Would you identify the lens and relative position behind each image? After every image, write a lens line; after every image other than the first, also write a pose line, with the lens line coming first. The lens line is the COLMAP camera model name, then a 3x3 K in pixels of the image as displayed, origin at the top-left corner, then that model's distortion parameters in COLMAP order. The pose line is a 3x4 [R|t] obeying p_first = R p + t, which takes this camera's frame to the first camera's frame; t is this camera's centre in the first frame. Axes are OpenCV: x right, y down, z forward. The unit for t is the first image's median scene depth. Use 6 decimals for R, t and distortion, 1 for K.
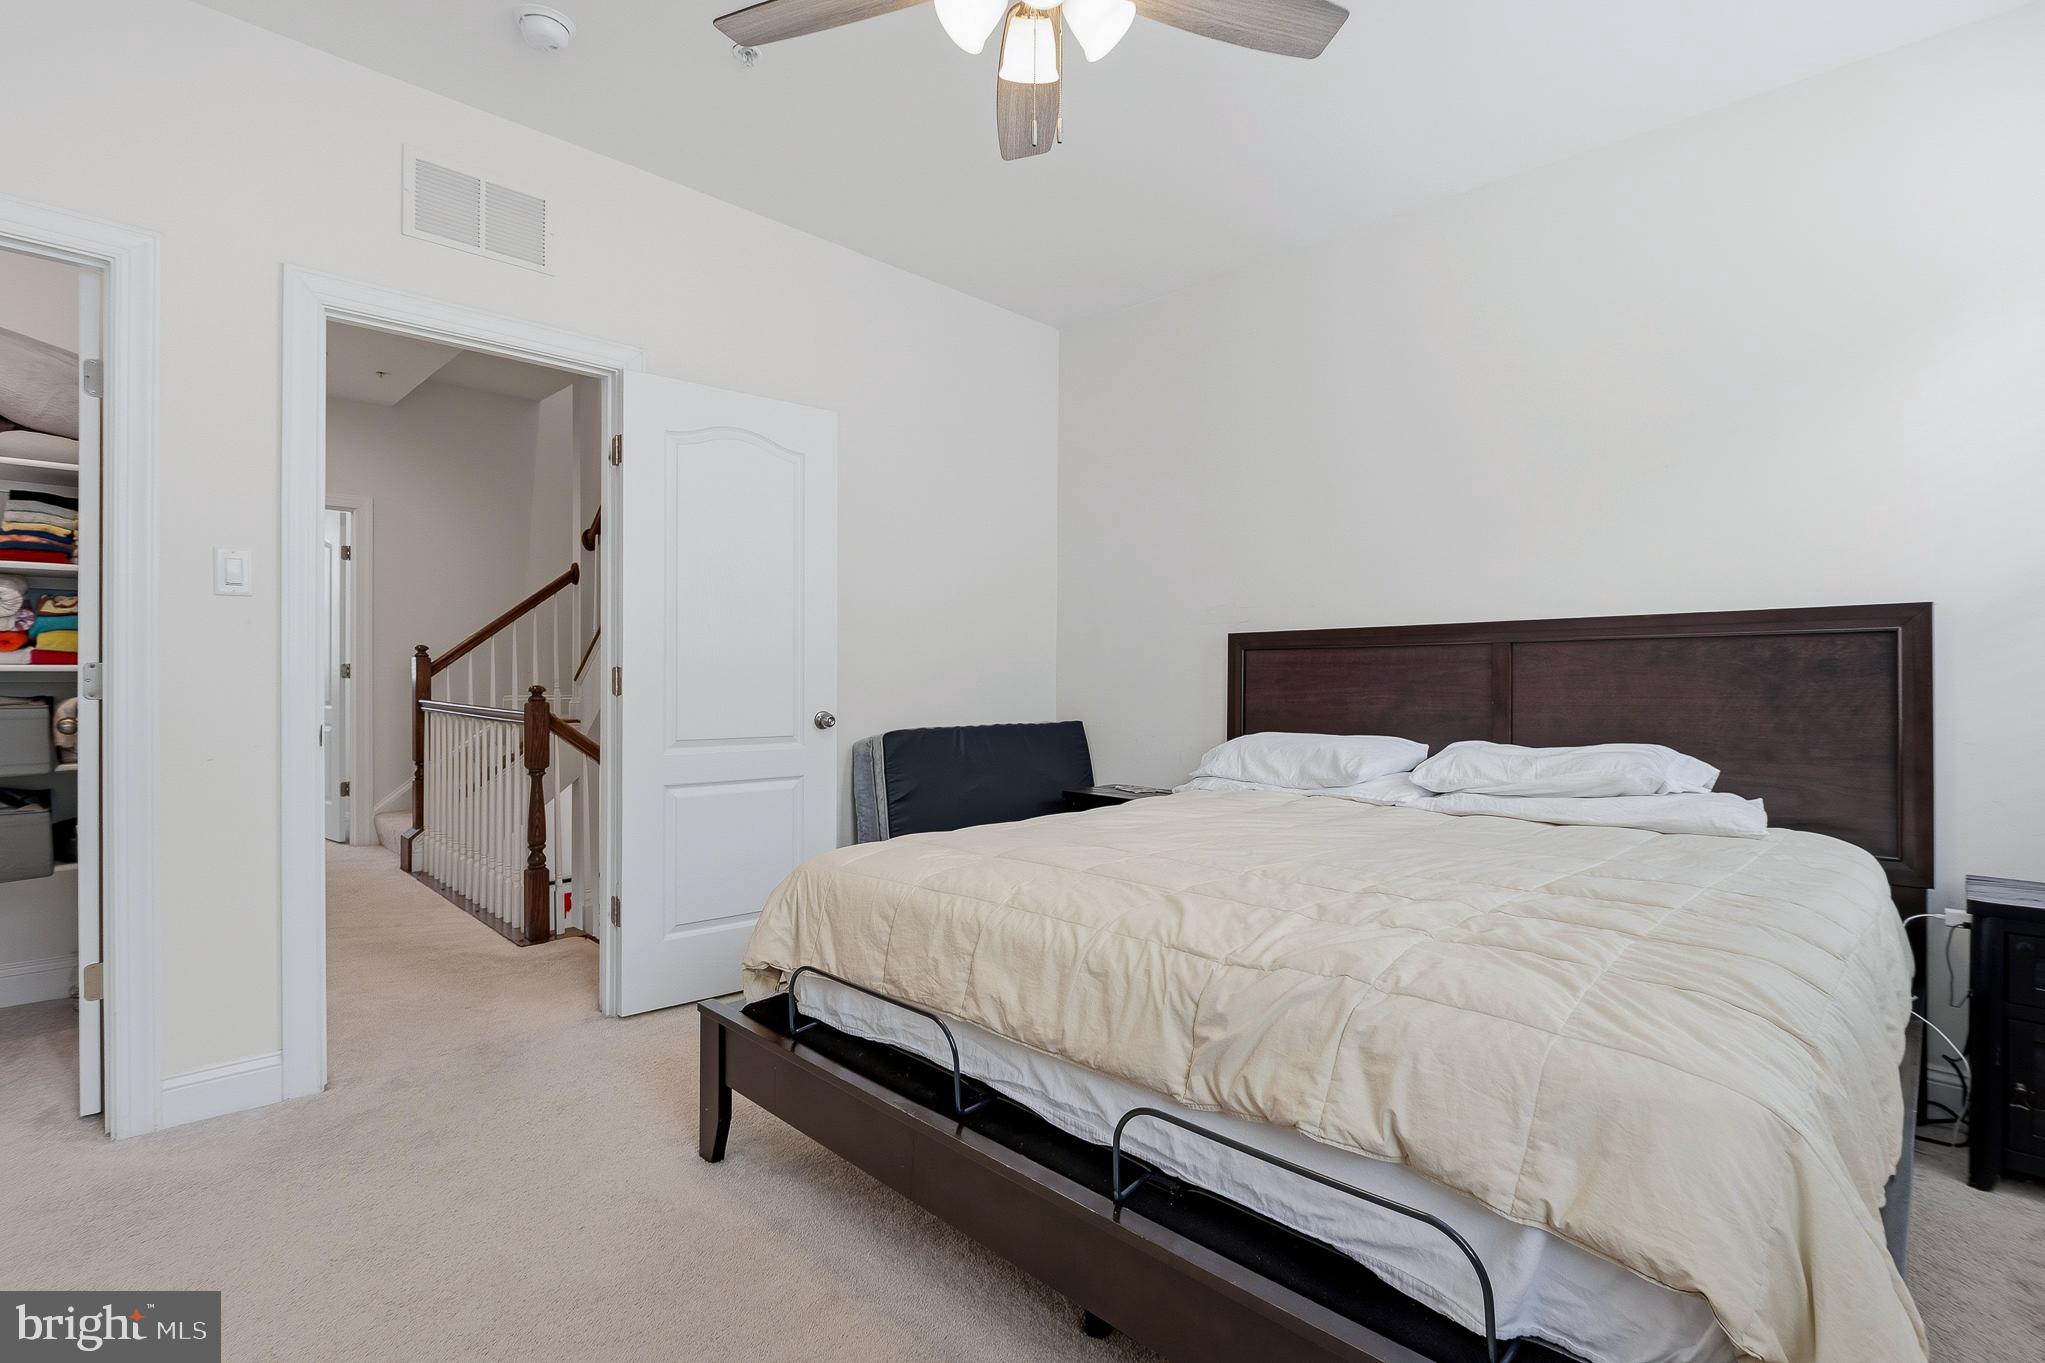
lens RADIAL K [[965.3, 0, 1030.0], [0, 965.3, 679.8], [0, 0, 1]] dist [-0.008574, -0.004040]
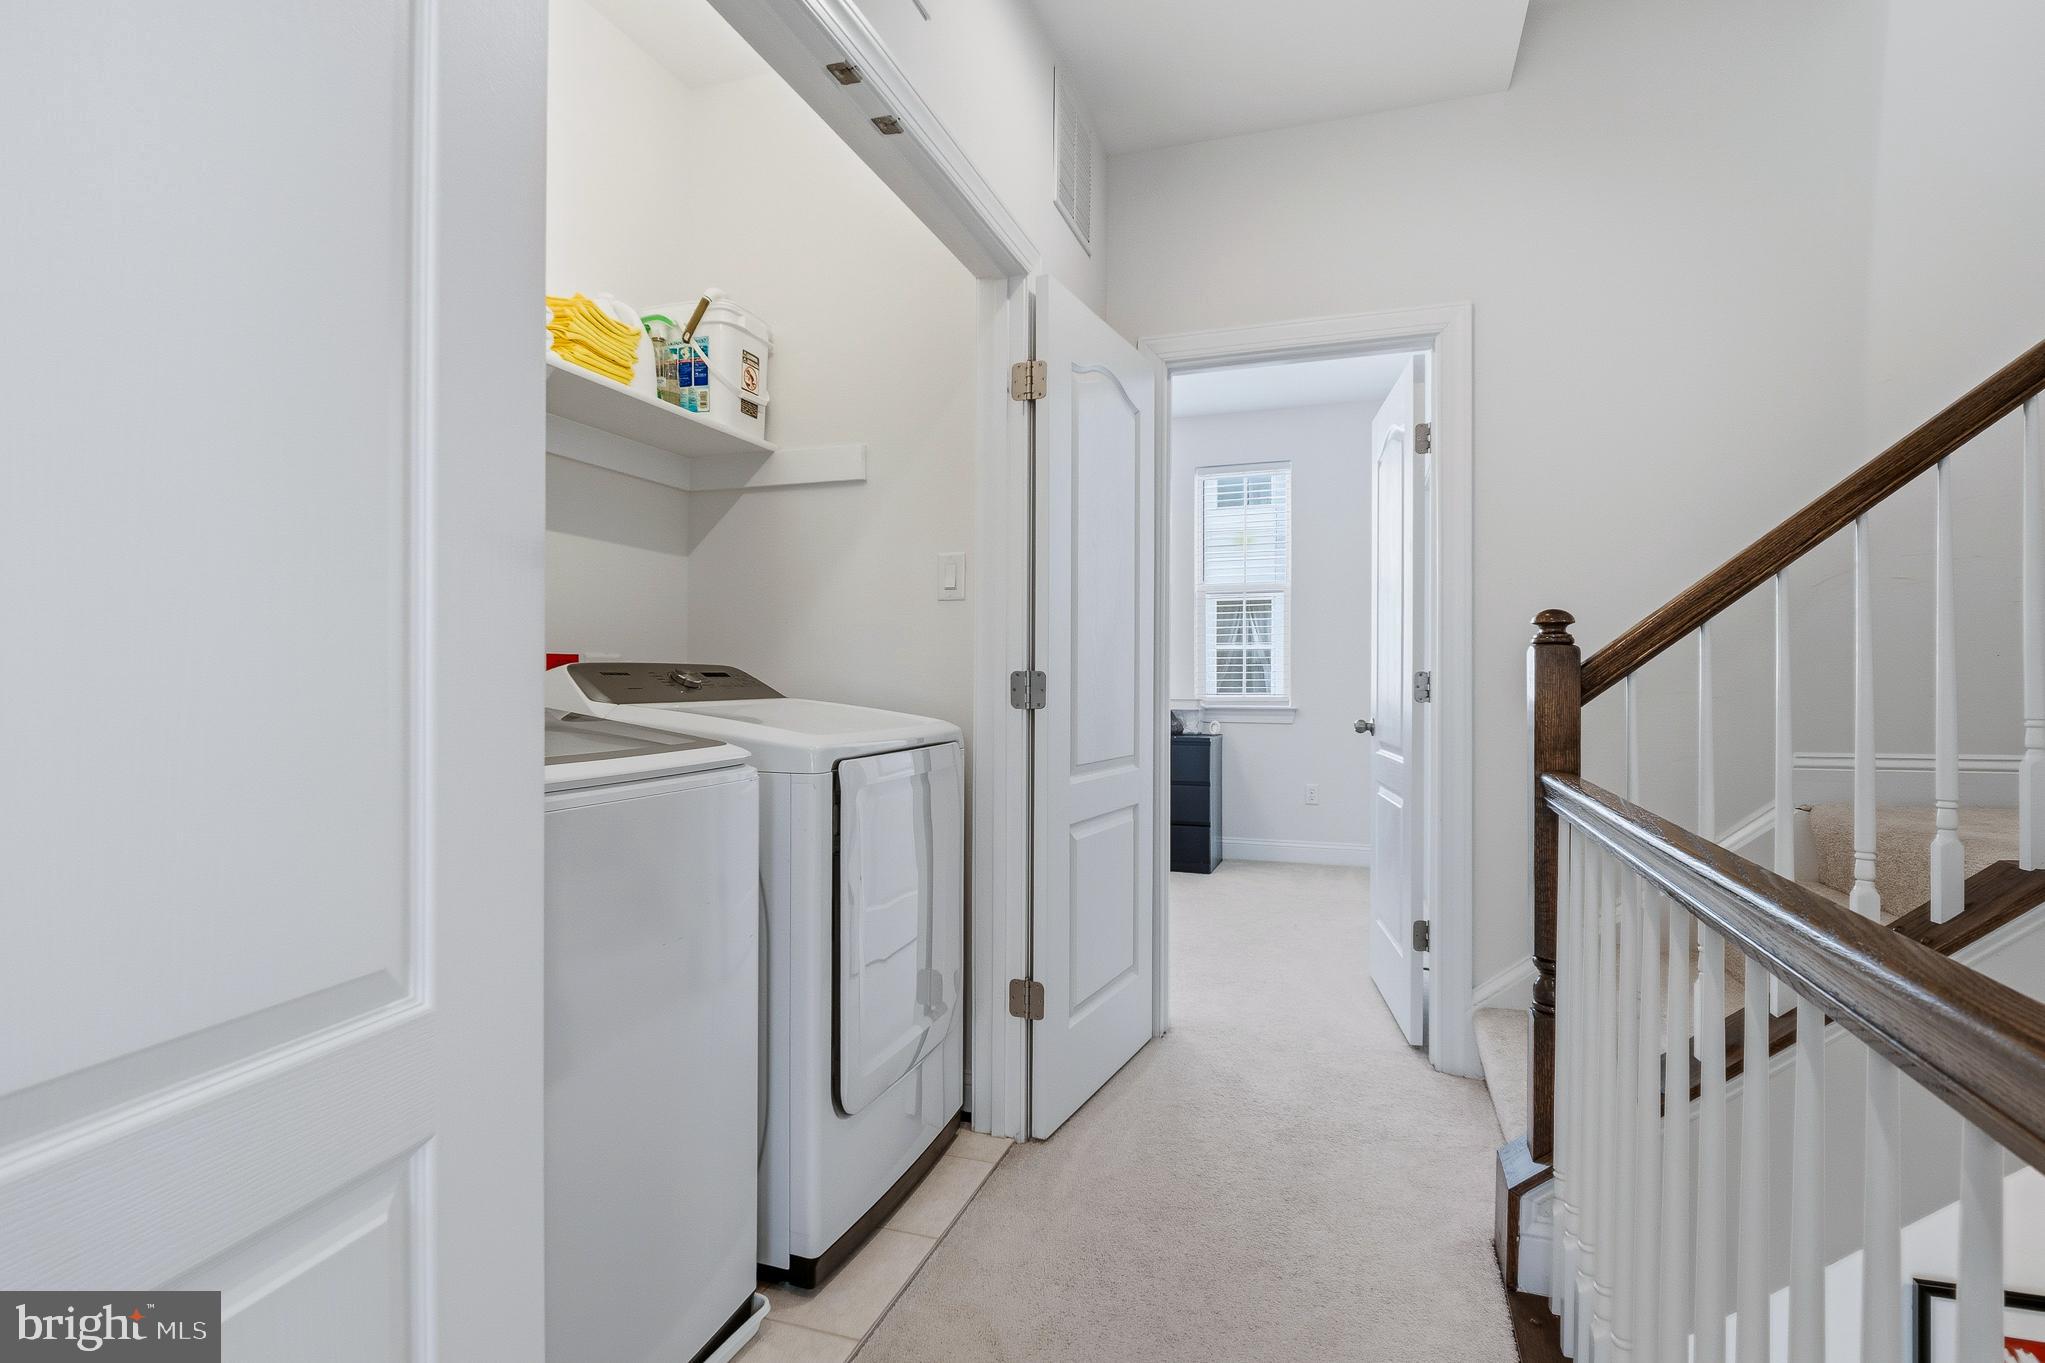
lens RADIAL K [[965.7, 0, 1034.7], [0, 965.7, 682.9], [0, 0, 1]] dist [-0.017695, -0.000612]
pose [[0.435230, -0.005845, -0.900300, -0.416556], [-0.000012, 0.999979, -0.006499, -0.008945], [0.900319, 0.002840, 0.435221, 0.701942]]
